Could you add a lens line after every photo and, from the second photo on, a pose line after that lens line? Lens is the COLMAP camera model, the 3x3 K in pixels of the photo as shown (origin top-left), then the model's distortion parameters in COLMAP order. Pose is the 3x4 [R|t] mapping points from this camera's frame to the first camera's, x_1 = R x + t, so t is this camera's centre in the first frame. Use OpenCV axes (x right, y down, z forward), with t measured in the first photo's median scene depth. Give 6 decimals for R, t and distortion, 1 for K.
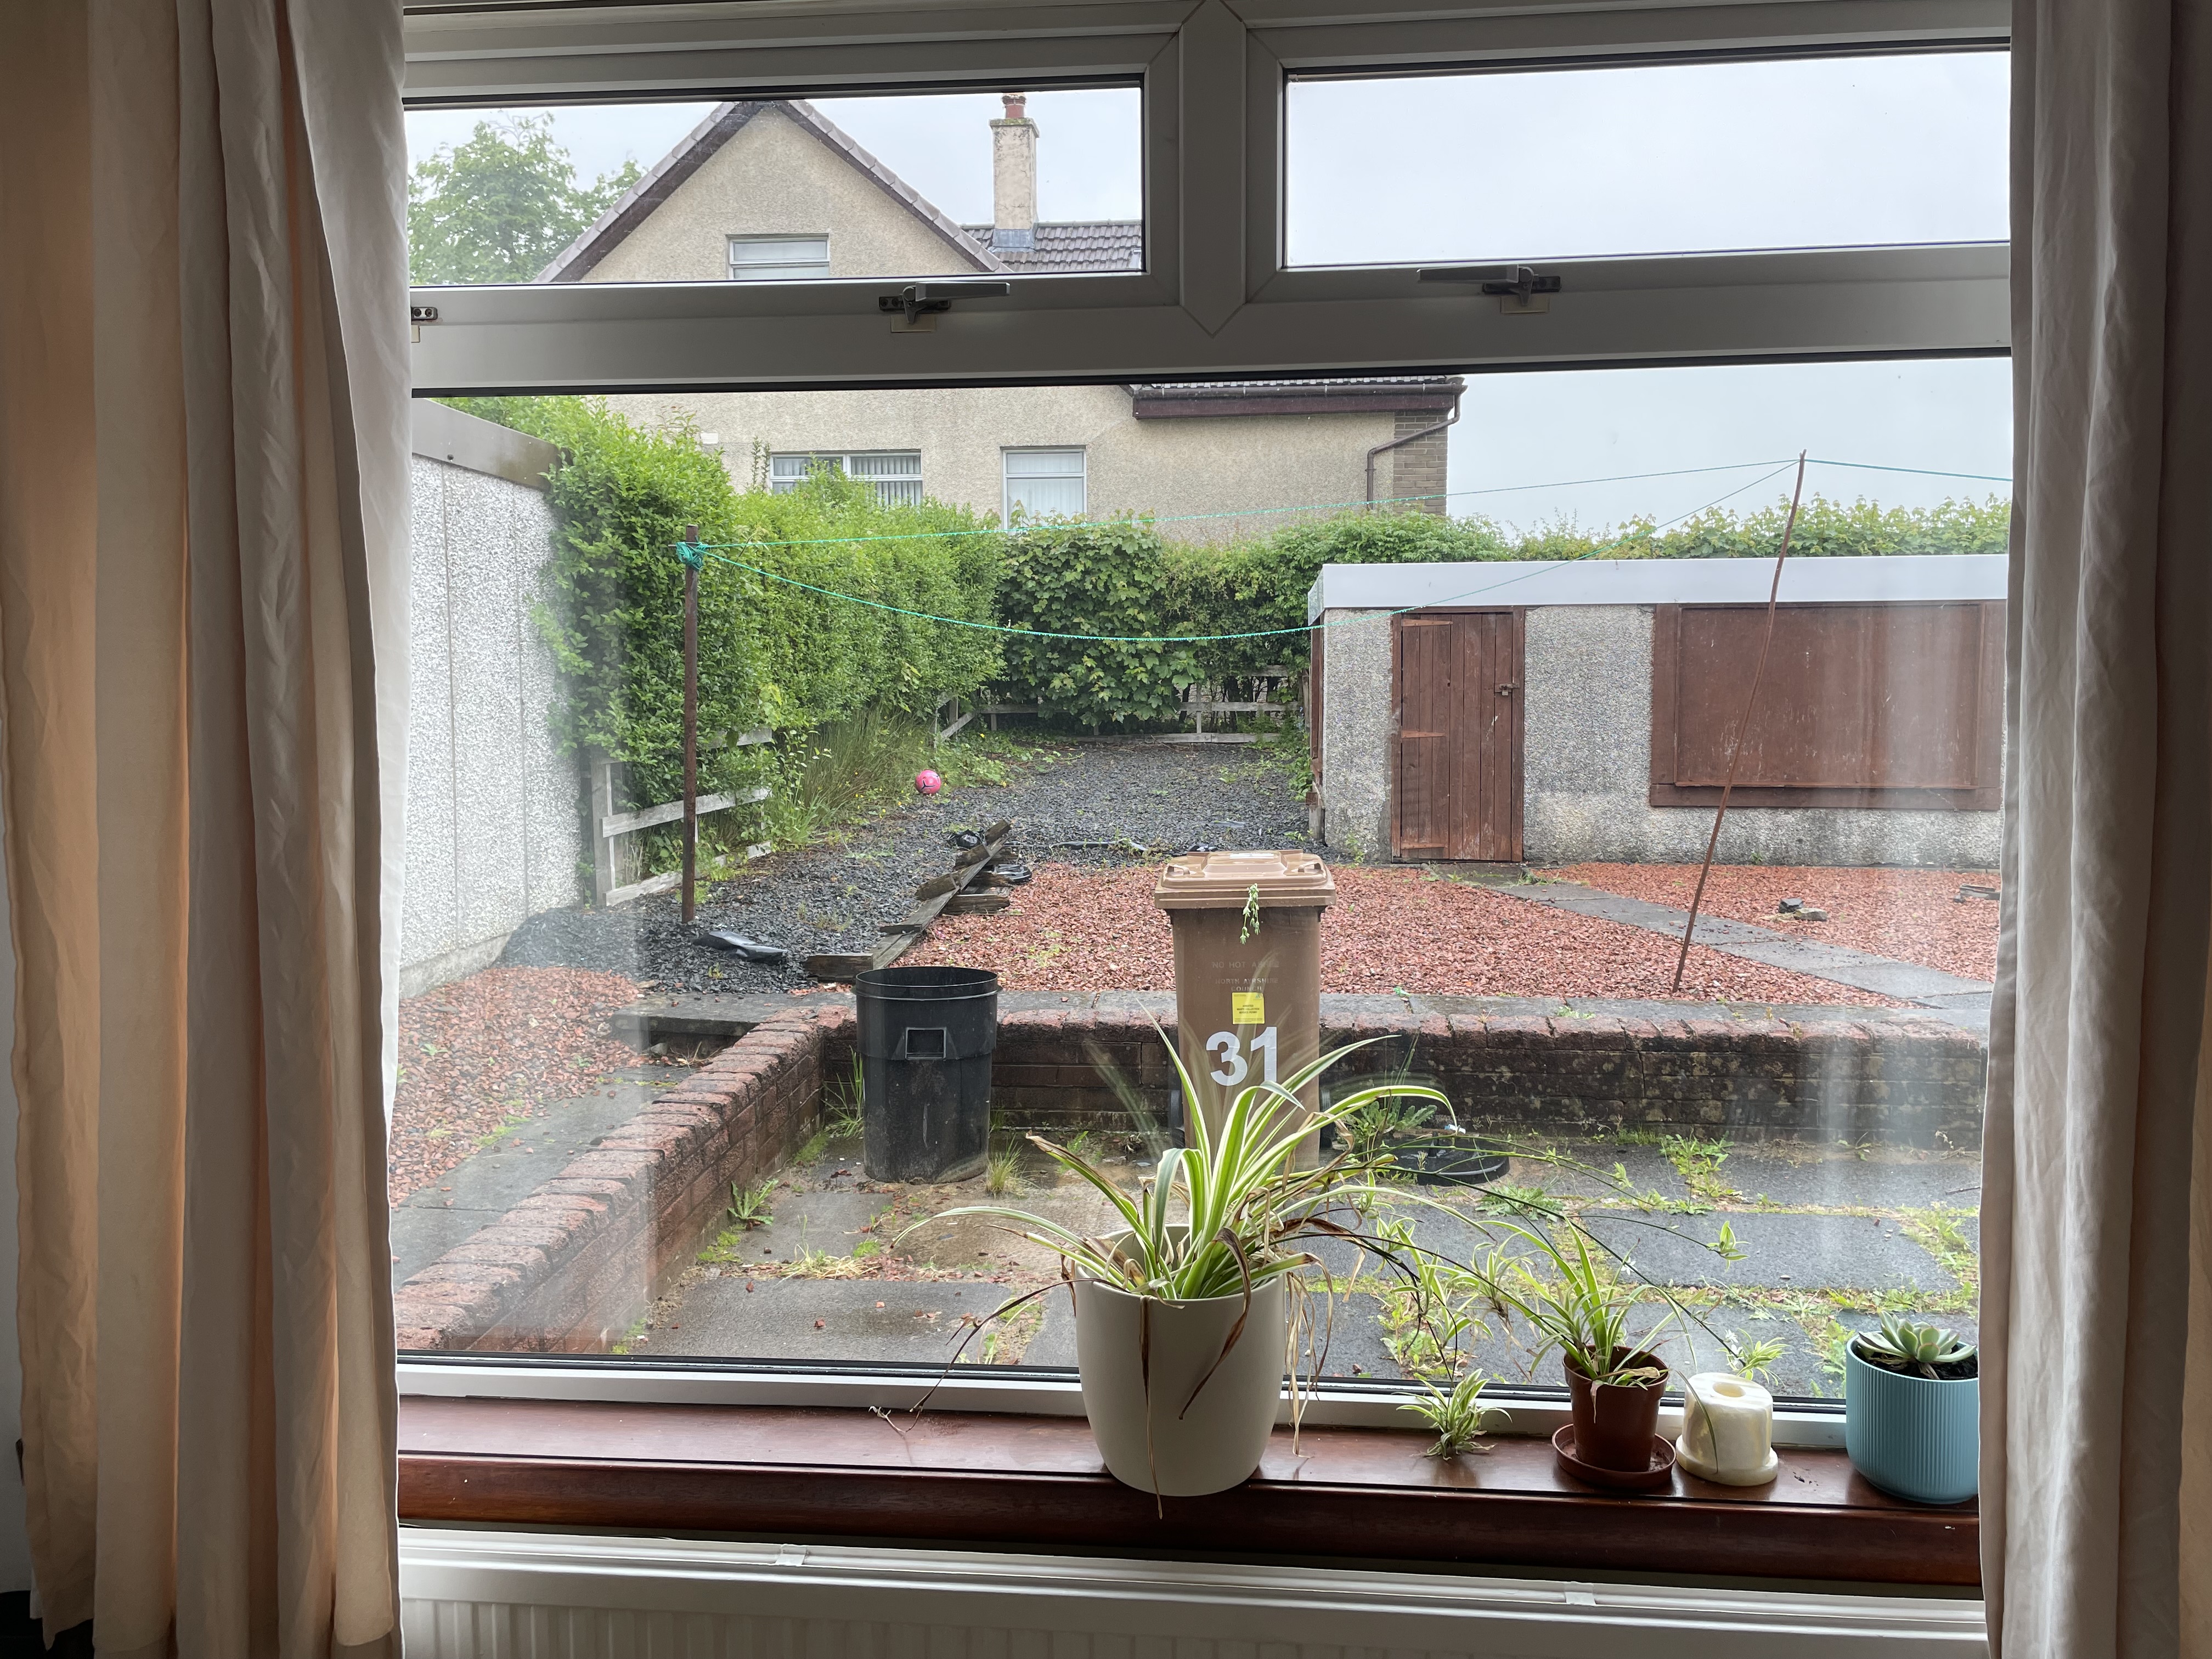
lens RADIAL K [[1693.2, 0, 1109.7], [0, 1693.2, 821.6], [0, 0, 1]] dist [-0.003032, -0.000672]
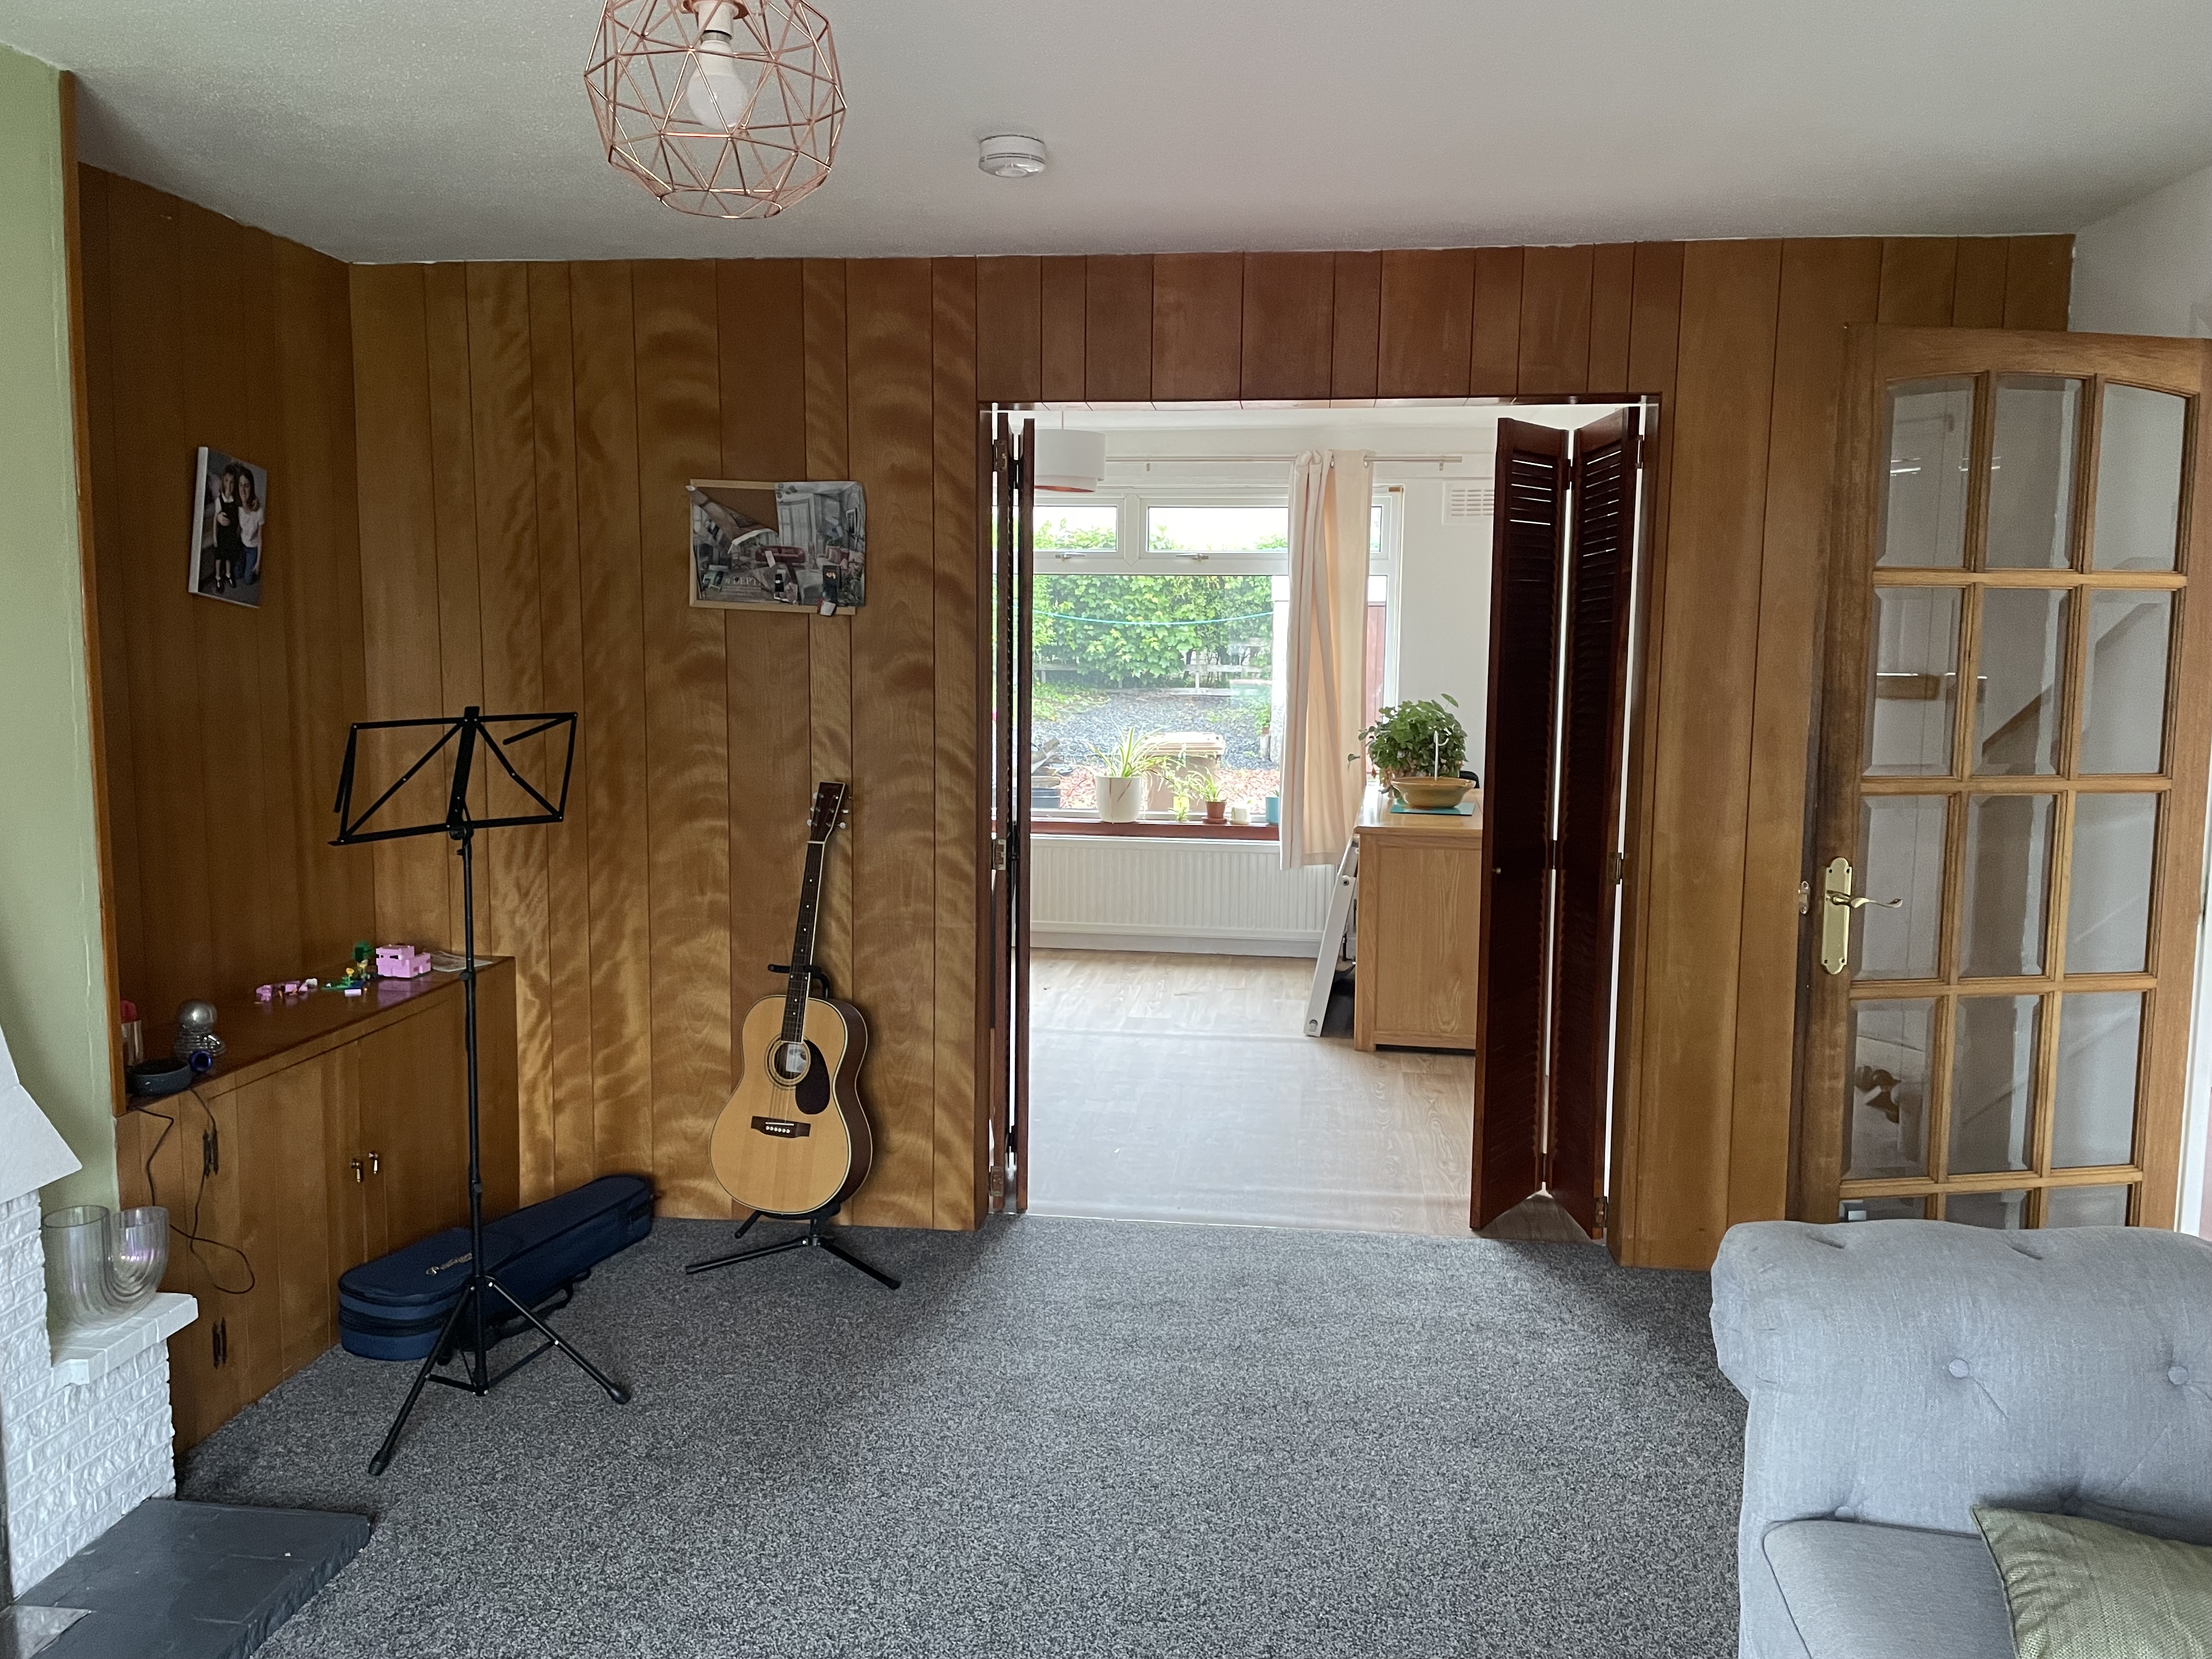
lens RADIAL K [[1693.2, 0, 1106.0], [0, 1693.2, 829.2], [0, 0, 1]] dist [-0.003032, -0.000672]
pose [[0.999600, 0.020374, -0.019608, 0.009593], [-0.019908, 0.999521, 0.023697, 0.029982], [0.020081, -0.023297, 0.999527, -0.350429]]
